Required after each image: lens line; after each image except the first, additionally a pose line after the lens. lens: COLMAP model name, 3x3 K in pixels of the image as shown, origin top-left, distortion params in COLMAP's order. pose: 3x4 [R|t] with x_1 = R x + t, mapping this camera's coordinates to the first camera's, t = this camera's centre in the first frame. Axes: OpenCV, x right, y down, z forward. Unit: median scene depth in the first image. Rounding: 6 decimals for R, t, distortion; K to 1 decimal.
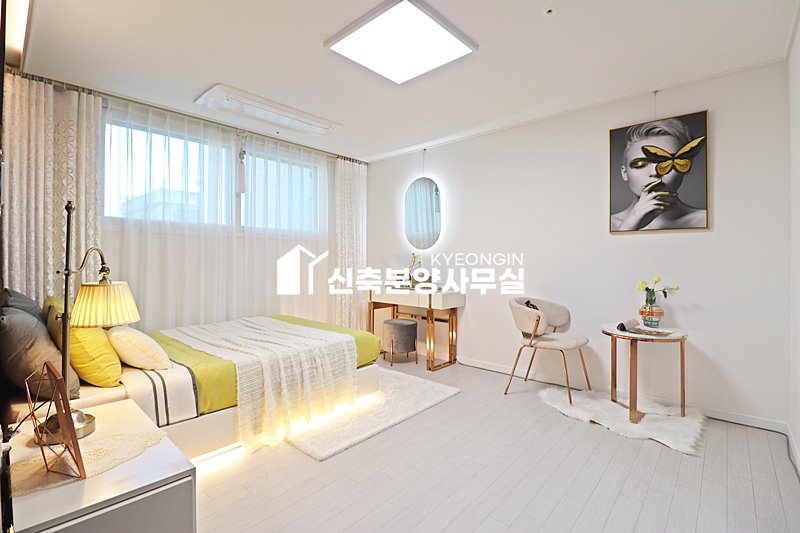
lens RADIAL K [[369.2, 0, 399.6], [0, 369.2, 262.5], [0, 0, 1]] dist [-0.002472, -0.012115]
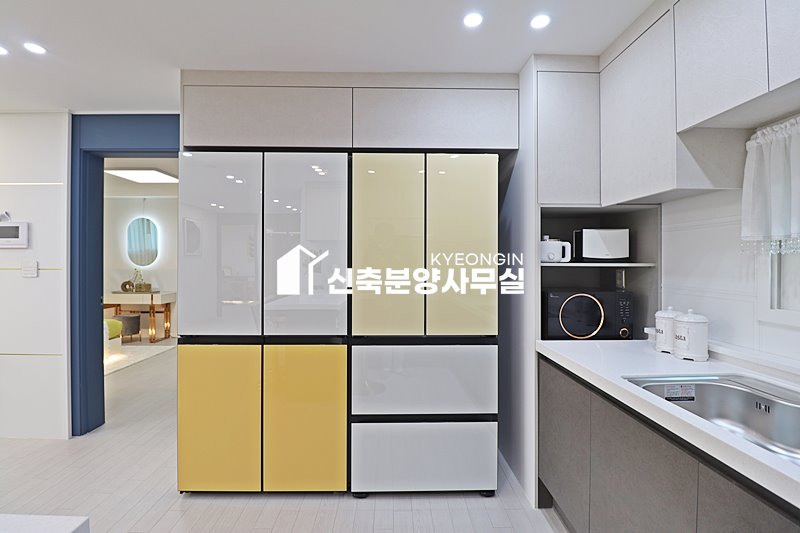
lens RADIAL K [[369.2, 0, 399.6], [0, 369.2, 262.5], [0, 0, 1]] dist [-0.002472, -0.012115]
pose [[0.733121, -0.003997, 0.680087, -0.282127], [0.003917, 0.999991, 0.001655, -0.072401], [-0.680087, 0.001451, 0.733130, -1.187951]]
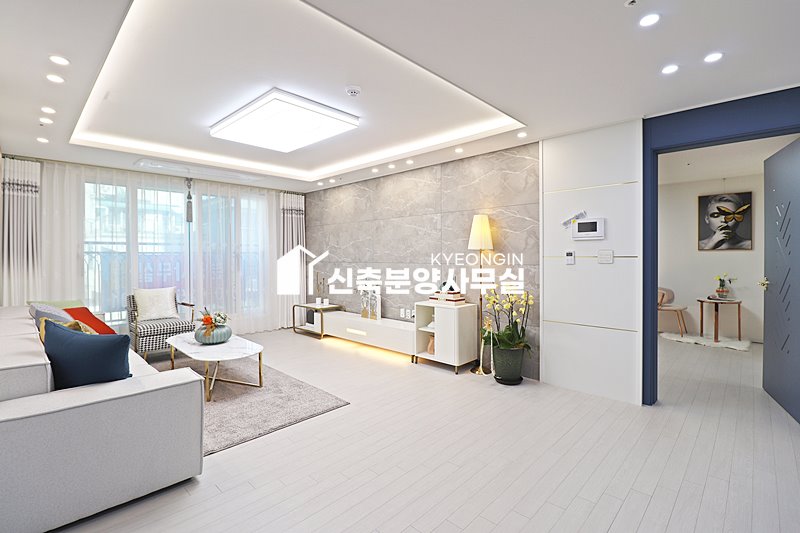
lens RADIAL K [[372.3, 0, 397.3], [0, 372.3, 263.2], [0, 0, 1]] dist [-0.009817, -0.006374]
pose [[0.999189, -0.010336, -0.038909, -0.962262], [0.010893, 0.999841, 0.014136, -0.060766], [0.038757, -0.014548, 0.999143, -1.022534]]
